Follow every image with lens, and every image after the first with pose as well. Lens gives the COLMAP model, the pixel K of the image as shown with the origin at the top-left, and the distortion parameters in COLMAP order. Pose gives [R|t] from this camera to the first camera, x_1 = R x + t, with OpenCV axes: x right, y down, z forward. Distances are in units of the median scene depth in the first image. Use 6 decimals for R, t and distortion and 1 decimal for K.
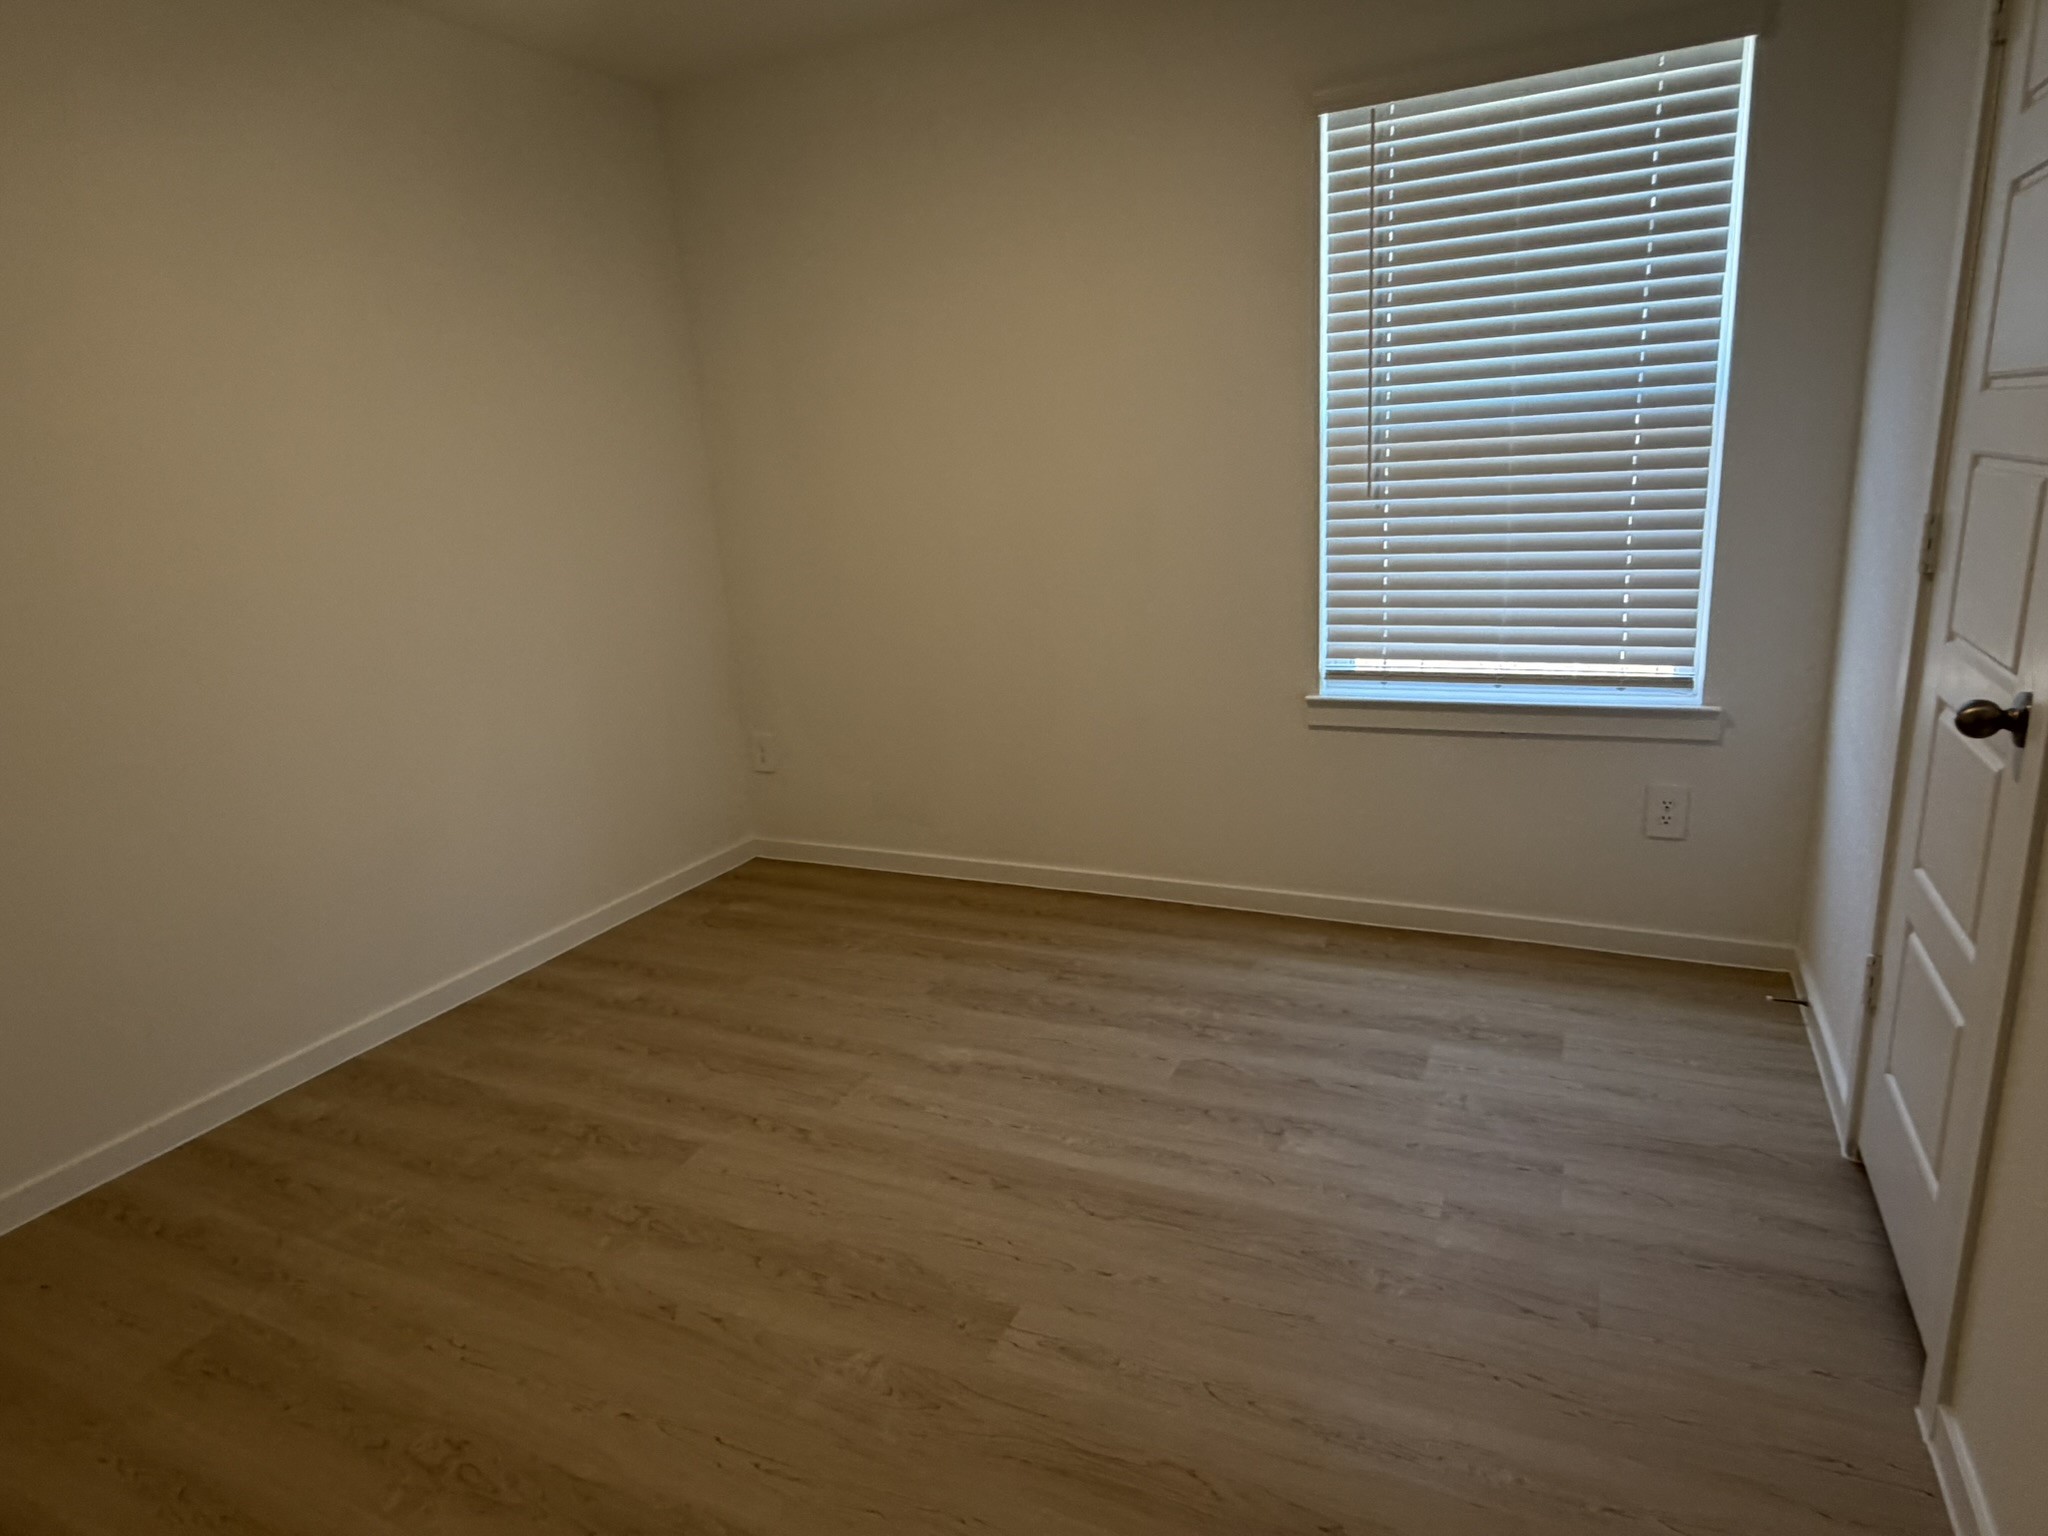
lens RADIAL K [[1186.8, 0, 1034.0], [0, 1186.8, 761.5], [0, 0, 1]] dist [0.000685, -0.000511]
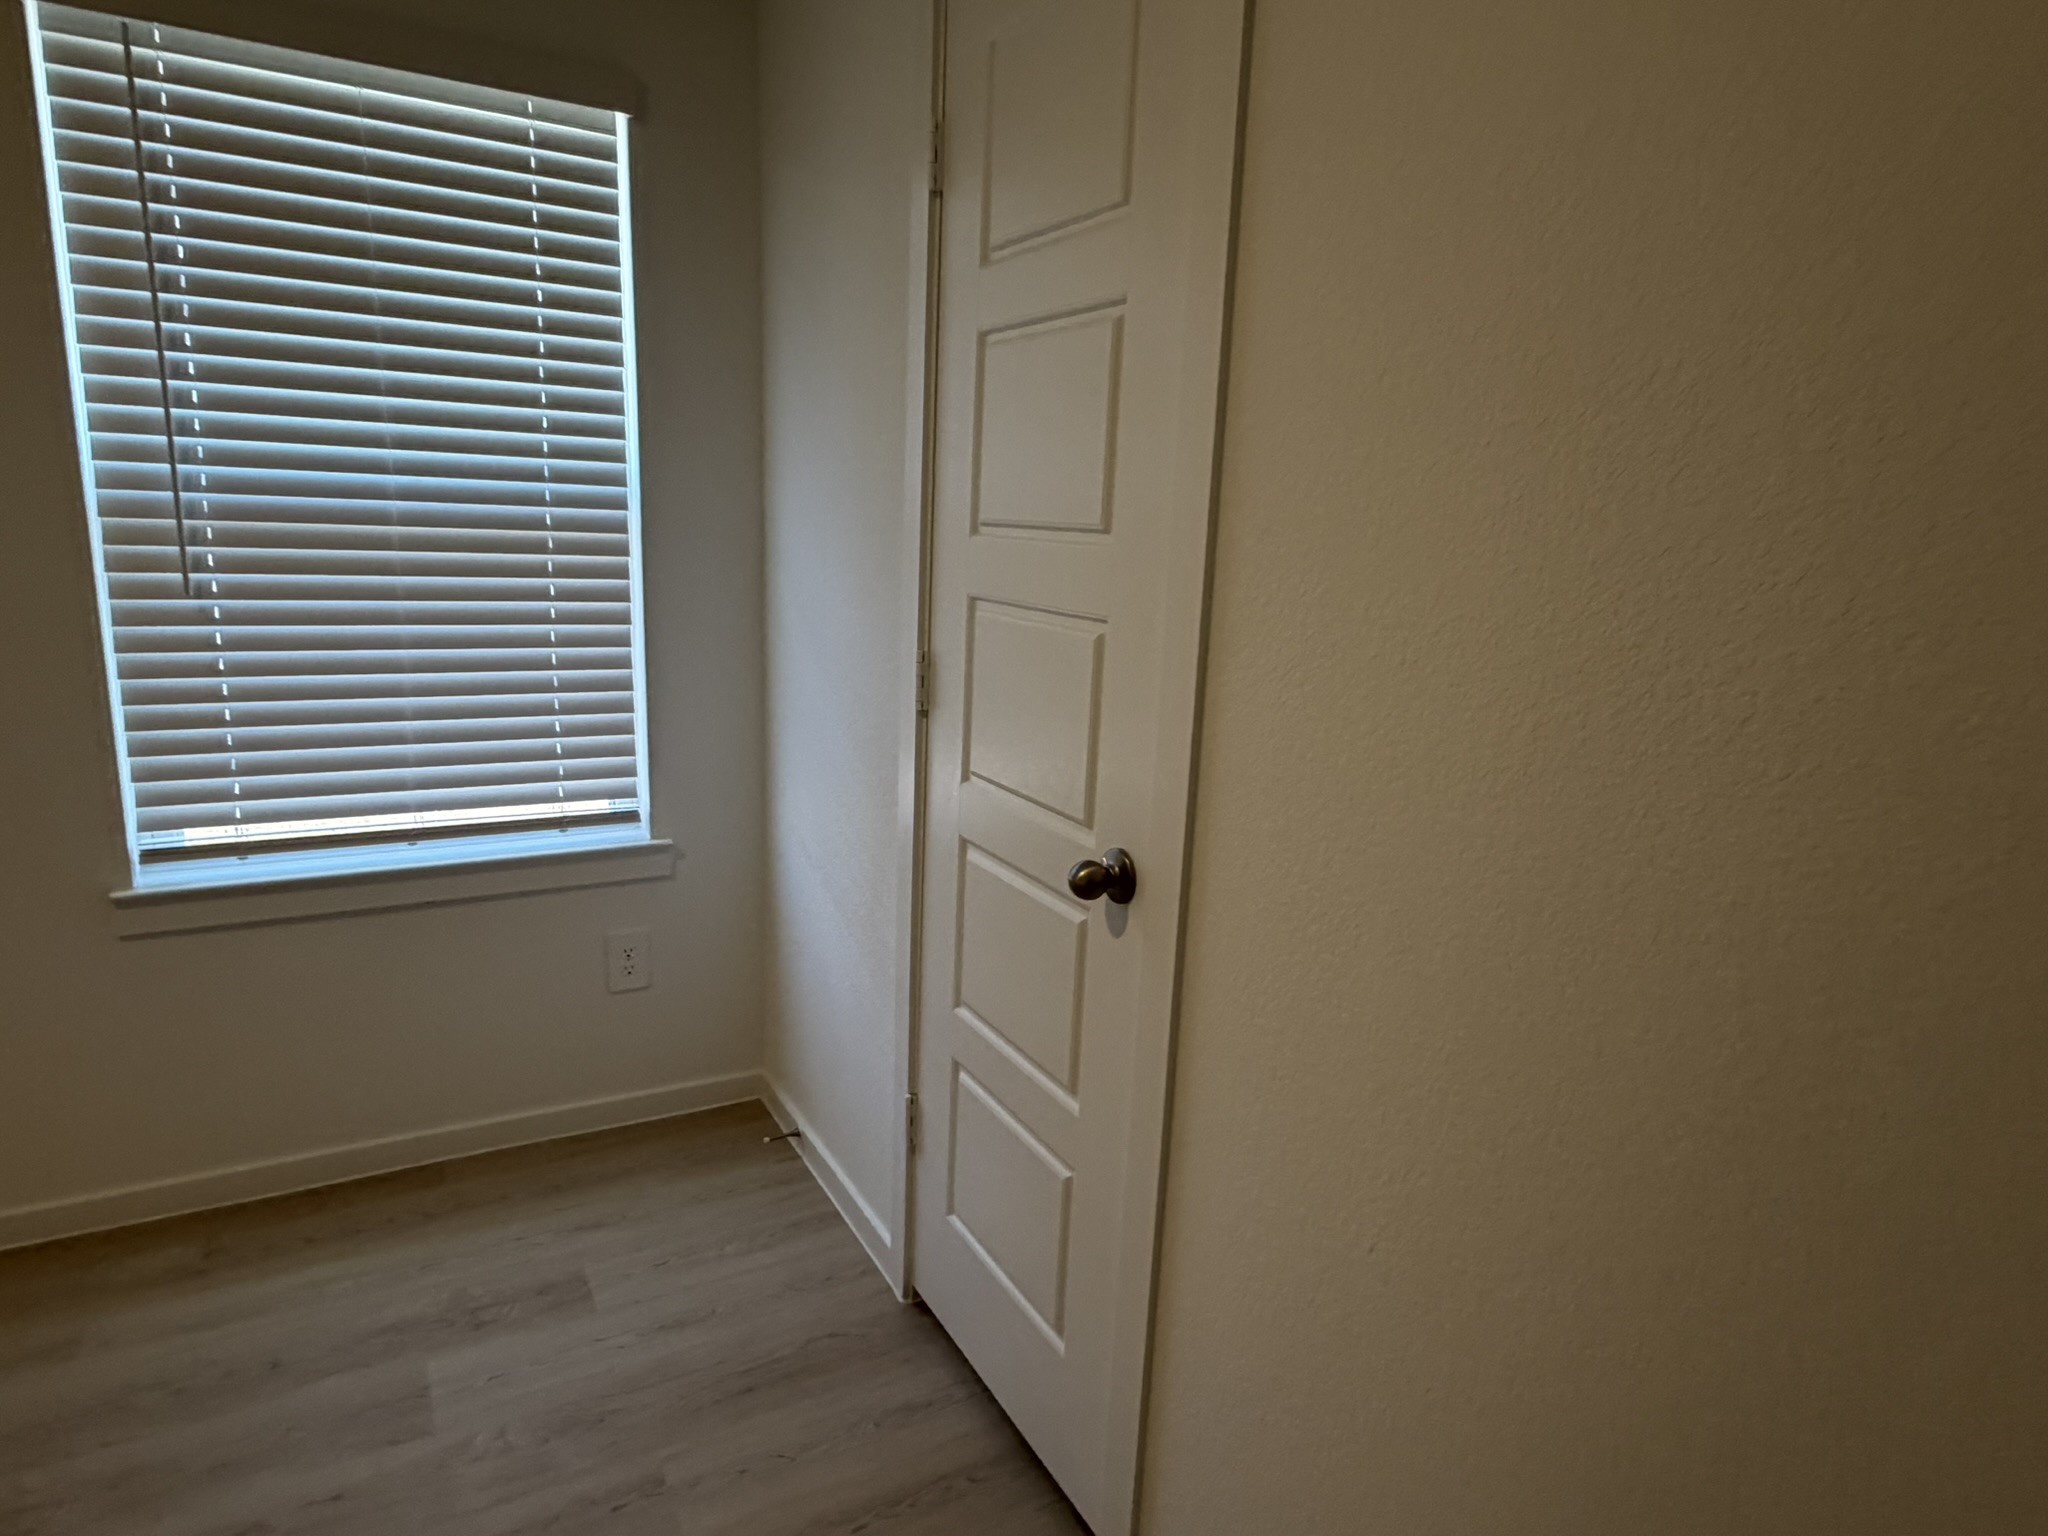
lens RADIAL K [[1186.8, 0, 1012.6], [0, 1186.8, 781.0], [0, 0, 1]] dist [0.000685, -0.000511]
pose [[0.575417, -0.093432, 0.812506, -0.010375], [0.131303, 0.991120, 0.020982, -0.075531], [-0.807251, 0.094611, 0.582575, 0.250055]]
